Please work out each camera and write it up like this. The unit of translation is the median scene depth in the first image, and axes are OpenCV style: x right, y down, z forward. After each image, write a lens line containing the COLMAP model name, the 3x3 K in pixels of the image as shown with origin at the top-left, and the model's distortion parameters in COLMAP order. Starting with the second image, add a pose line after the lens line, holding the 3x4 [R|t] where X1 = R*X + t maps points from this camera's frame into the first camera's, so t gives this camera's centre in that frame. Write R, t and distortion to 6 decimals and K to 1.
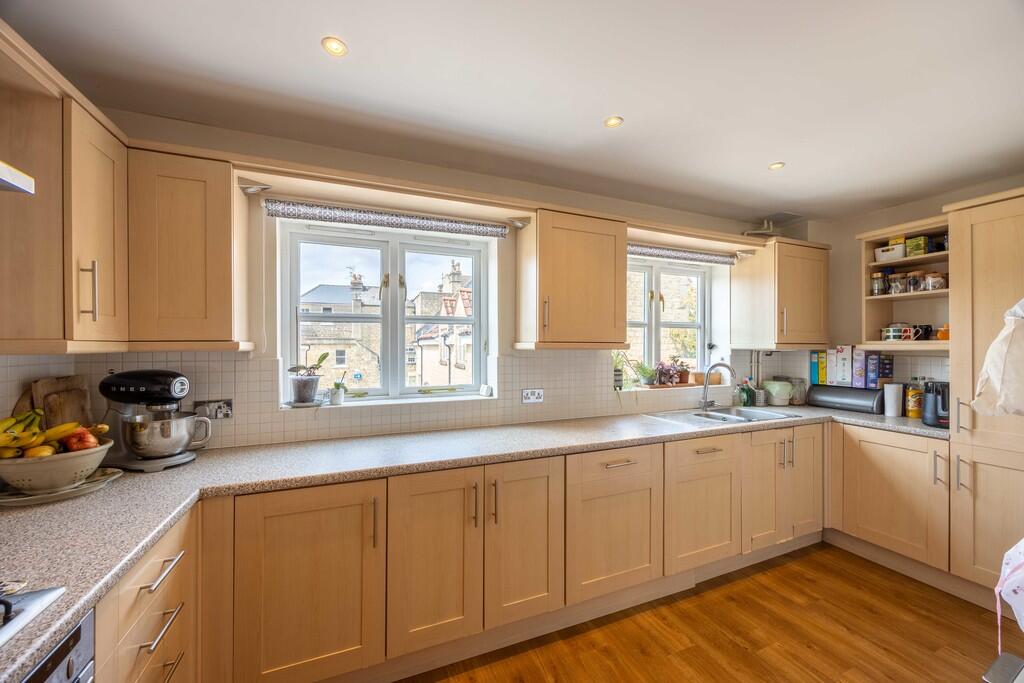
lens RADIAL K [[380.4, 0, 505.5], [0, 380.4, 343.9], [0, 0, 1]] dist [0.000258, 0.000009]
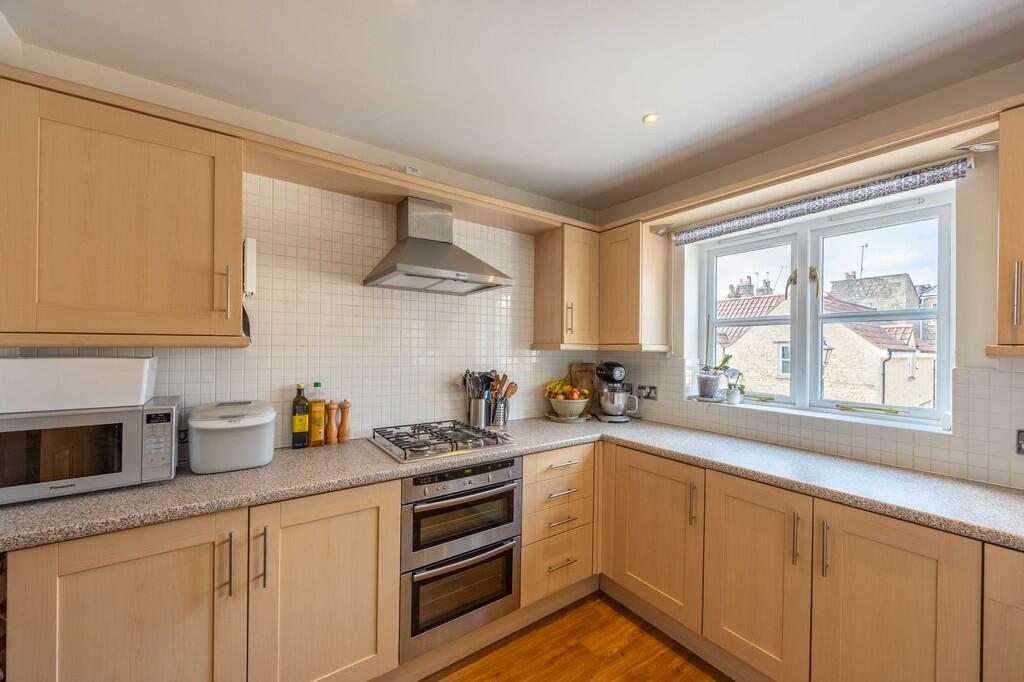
lens RADIAL K [[380.4, 0, 502.6], [0, 380.4, 345.2], [0, 0, 1]] dist [0.000258, 0.000009]
pose [[0.224692, -0.000665, -0.974430, 0.487682], [-0.011188, 0.999932, -0.003263, 0.006608], [0.974366, 0.011635, 0.224669, 0.148400]]
